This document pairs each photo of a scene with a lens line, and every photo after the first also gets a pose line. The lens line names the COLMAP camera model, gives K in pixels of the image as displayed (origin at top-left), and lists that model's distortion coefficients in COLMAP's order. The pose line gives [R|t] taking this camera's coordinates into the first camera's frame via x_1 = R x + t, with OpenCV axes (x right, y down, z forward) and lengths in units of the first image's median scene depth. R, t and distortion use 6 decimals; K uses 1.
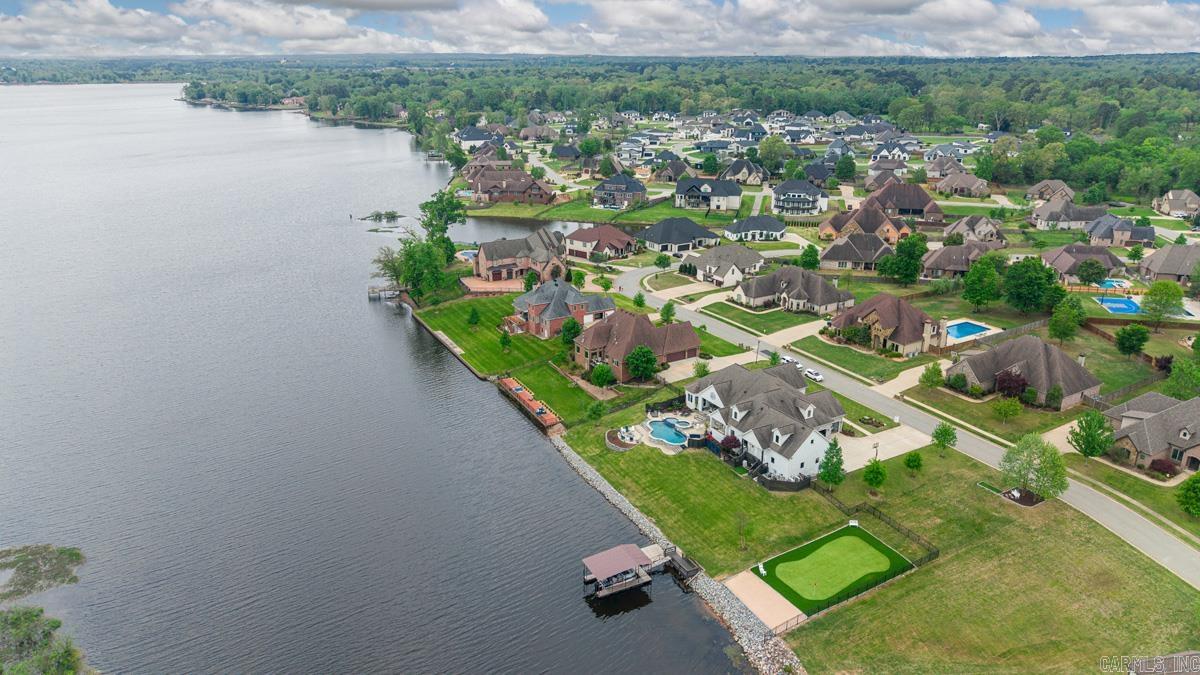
lens RADIAL K [[803.5, 0, 598.1], [0, 803.5, 334.2], [0, 0, 1]] dist [0.042104, -0.053112]
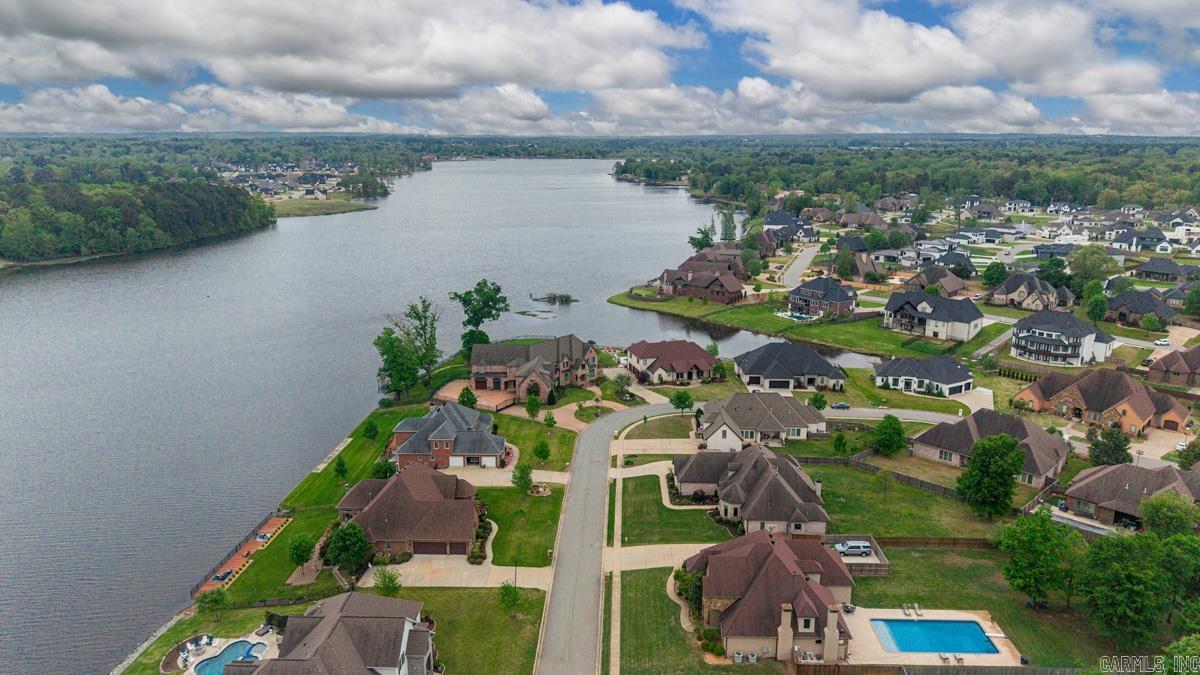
lens RADIAL K [[803.5, 0, 598.1], [0, 803.5, 334.2], [0, 0, 1]] dist [0.042104, -0.053112]
pose [[0.843105, 0.131128, -0.521517, 0.405081], [-0.177989, 0.983197, -0.040533, -0.109464], [0.507439, 0.126998, 0.852277, 0.324034]]
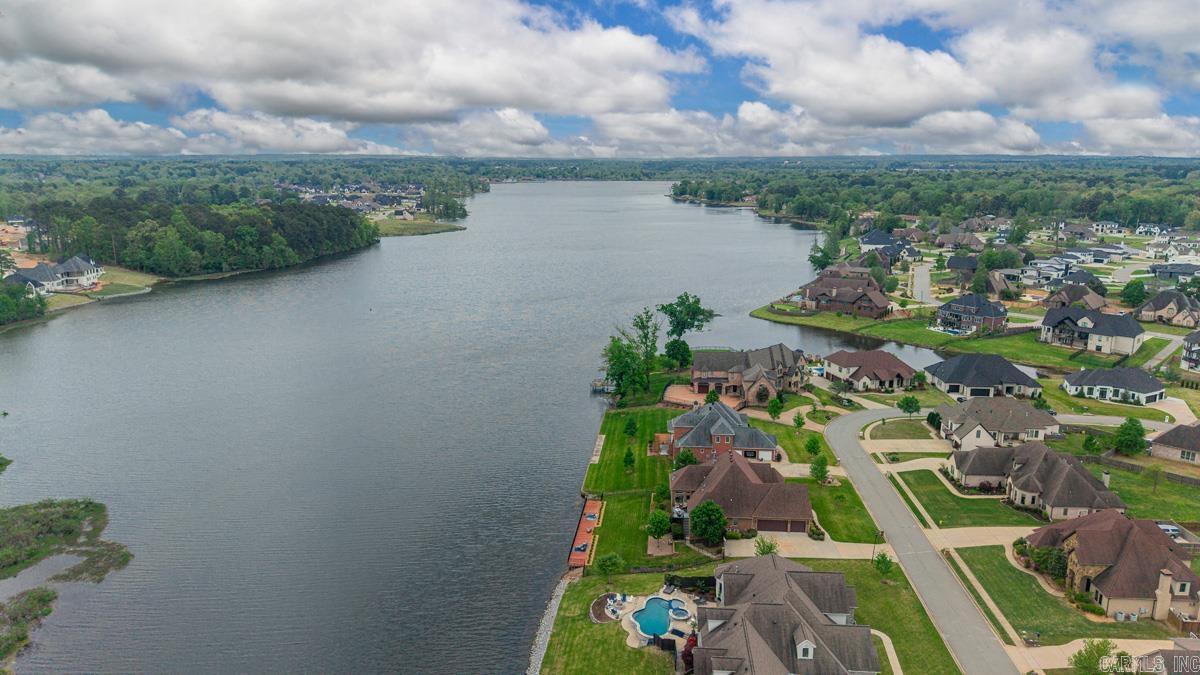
lens RADIAL K [[804.2, 0, 597.8], [0, 804.2, 344.2], [0, 0, 1]] dist [0.018108, -0.019956]
pose [[0.824605, 0.129889, -0.550595, 0.264376], [-0.186386, 0.981321, -0.047644, -0.055089], [0.534122, 0.141911, 0.833412, 0.162820]]
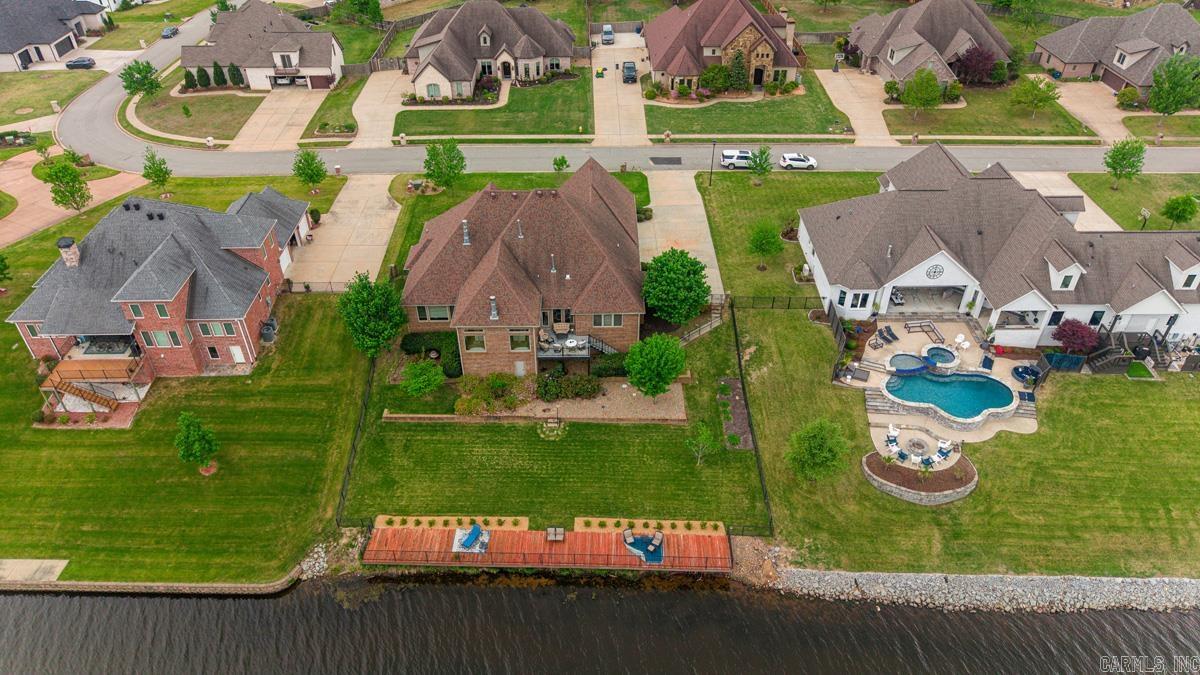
lens RADIAL K [[803.5, 0, 598.1], [0, 803.5, 334.2], [0, 0, 1]] dist [0.042104, -0.053112]
pose [[0.498401, -0.526825, 0.688514, -0.182534], [0.290750, 0.849762, 0.439737, -0.095855], [-0.816738, -0.018980, 0.576697, 0.539416]]
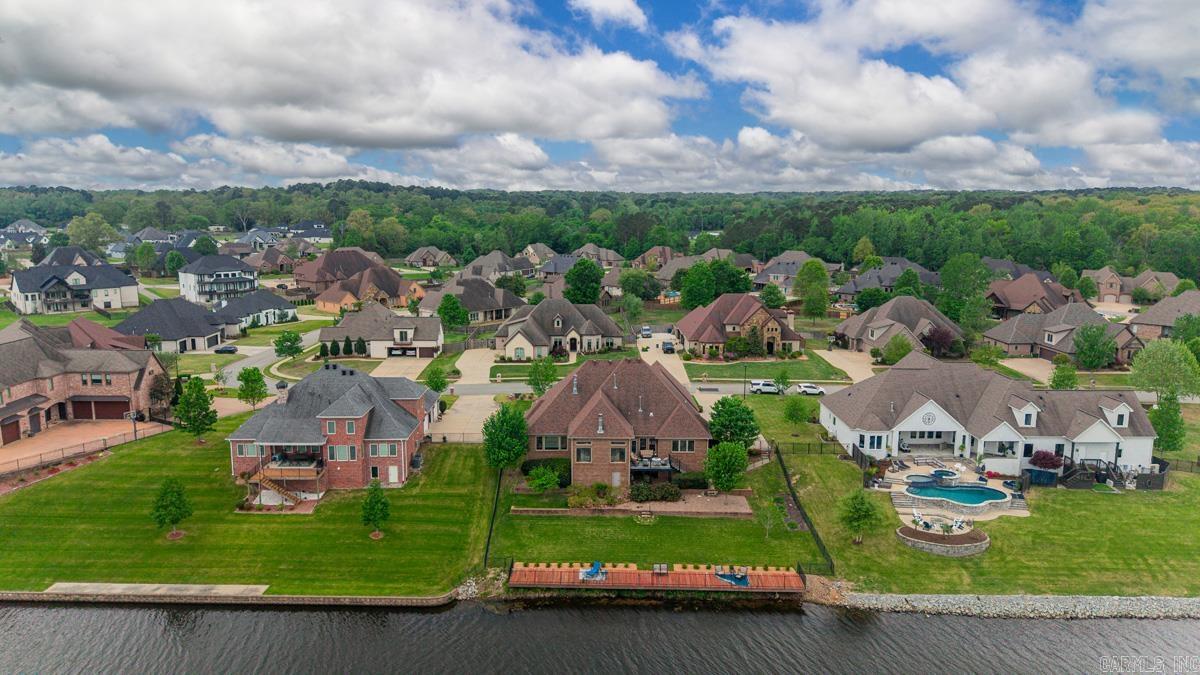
lens RADIAL K [[803.5, 0, 598.1], [0, 803.5, 334.2], [0, 0, 1]] dist [0.042104, -0.053112]
pose [[0.496805, -0.139965, 0.856501, -0.310349], [0.282147, 0.959346, -0.006885, -0.032569], [-0.820718, 0.245080, 0.516099, 0.529617]]
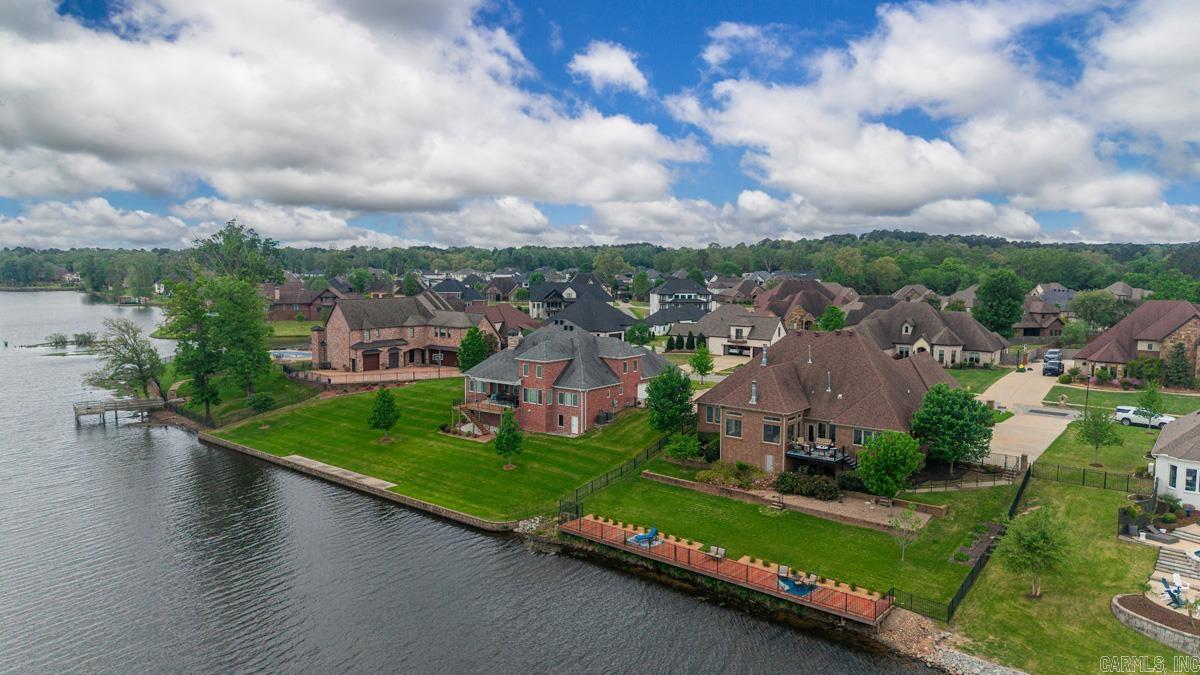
lens RADIAL K [[803.5, 0, 598.1], [0, 803.5, 334.2], [0, 0, 1]] dist [0.042104, -0.053112]
pose [[0.932179, -0.029363, 0.360805, -0.172108], [0.116377, 0.968103, -0.221886, 0.041293], [-0.342781, 0.248827, 0.905862, 0.467491]]
